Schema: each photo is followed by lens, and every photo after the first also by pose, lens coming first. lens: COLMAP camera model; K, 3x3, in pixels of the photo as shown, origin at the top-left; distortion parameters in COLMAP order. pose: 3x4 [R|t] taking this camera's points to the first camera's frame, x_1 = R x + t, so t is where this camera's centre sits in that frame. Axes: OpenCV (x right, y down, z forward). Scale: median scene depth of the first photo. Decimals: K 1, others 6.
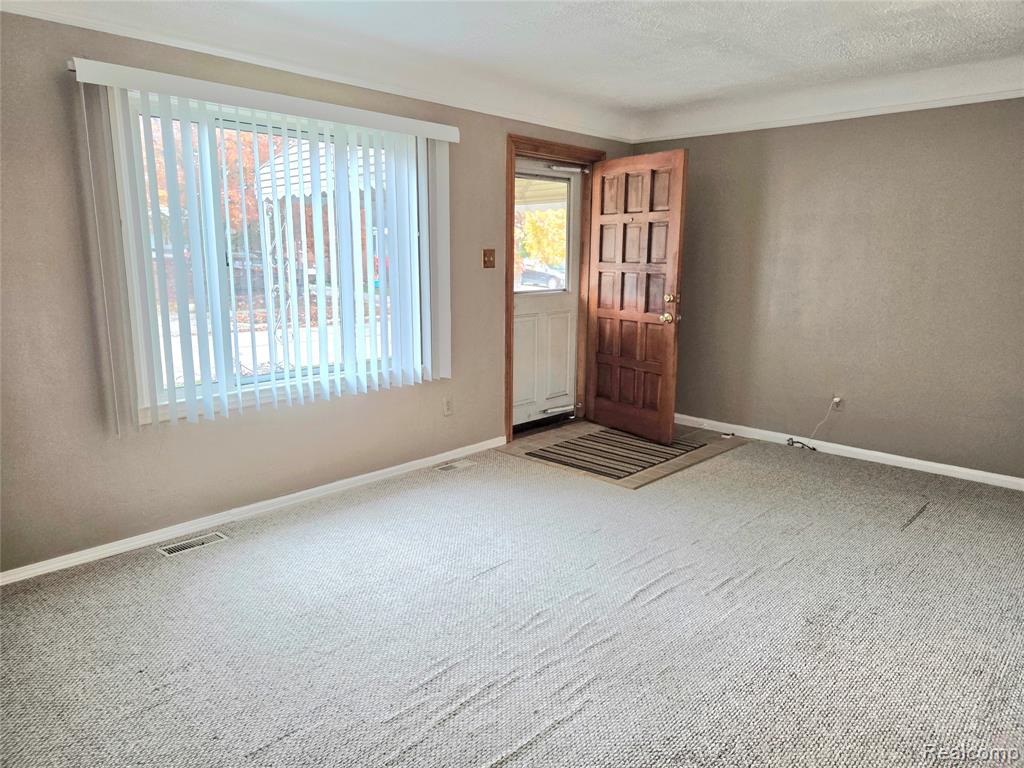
lens RADIAL K [[680.3, 0, 512.0], [0, 680.3, 384.0], [0, 0, 1]] dist [0.030181, -0.000085]
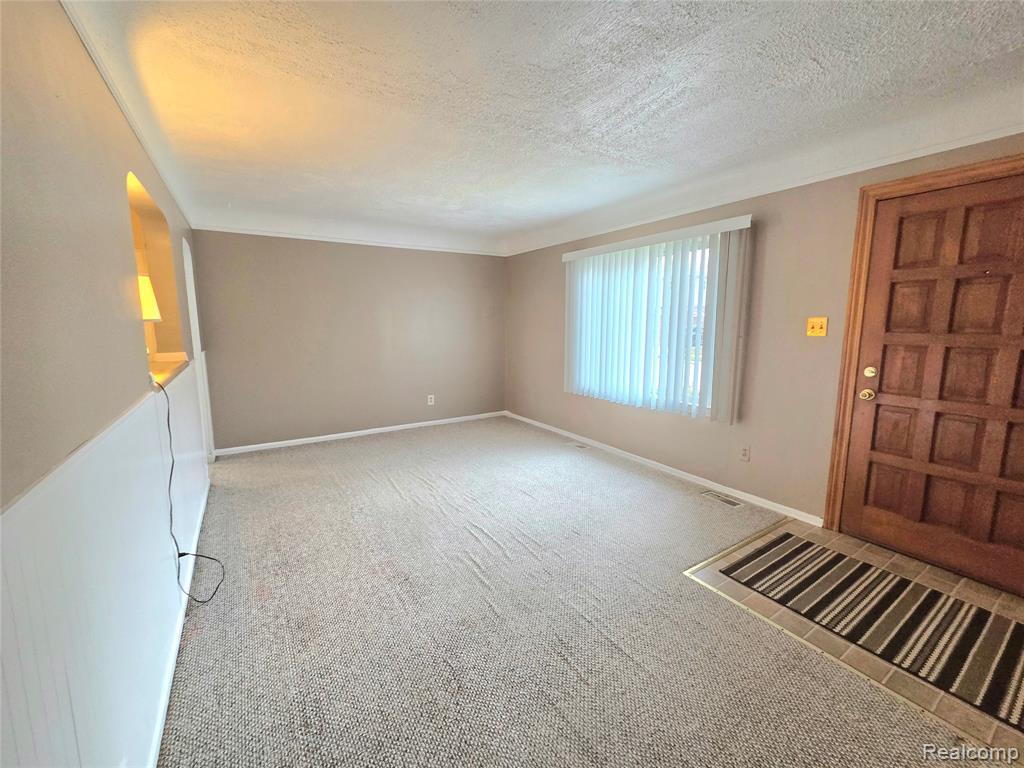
lens RADIAL K [[417.3, 0, 511.7], [0, 417.3, 377.8], [0, 0, 1]] dist [0.006194, -0.002694]
pose [[-0.233629, 0.125871, -0.964144, 0.619315], [-0.188413, 0.966930, 0.171891, -0.127830], [0.953896, 0.221816, -0.202187, 0.688339]]
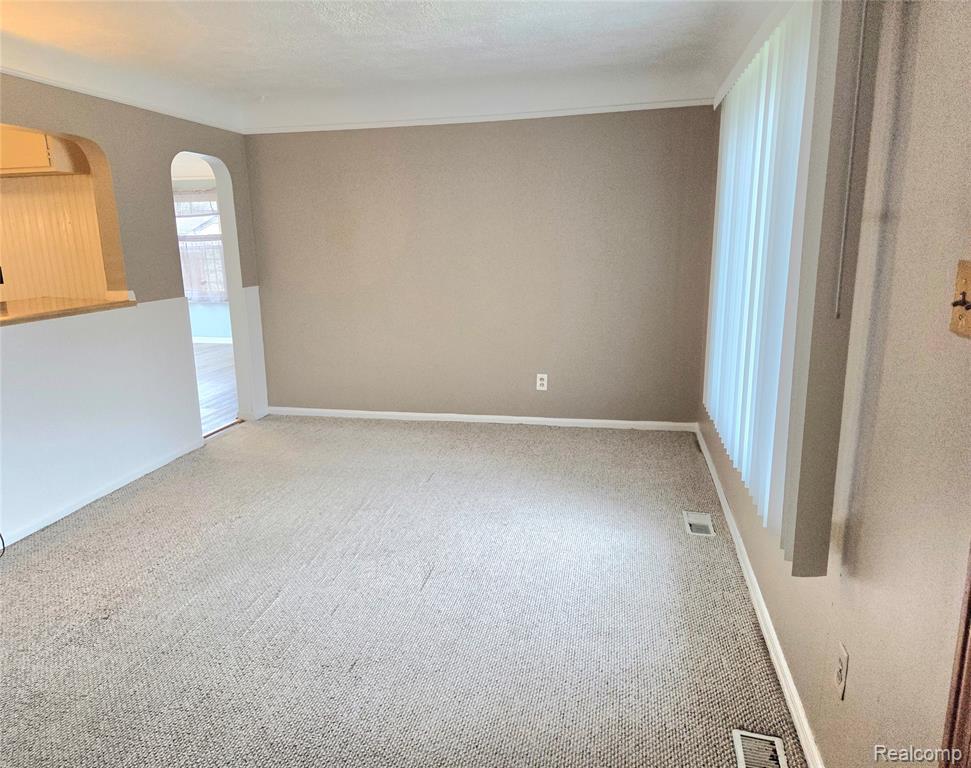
lens RADIAL K [[699.4, 0, 485.5], [0, 699.4, 384.0], [0, 0, 1]] dist [0.035082, -0.000041]
pose [[-0.856960, 0.118628, -0.501544, 0.243026], [-0.084274, 0.927797, 0.363442, -0.218000], [0.508445, 0.353723, -0.785088, 1.060539]]
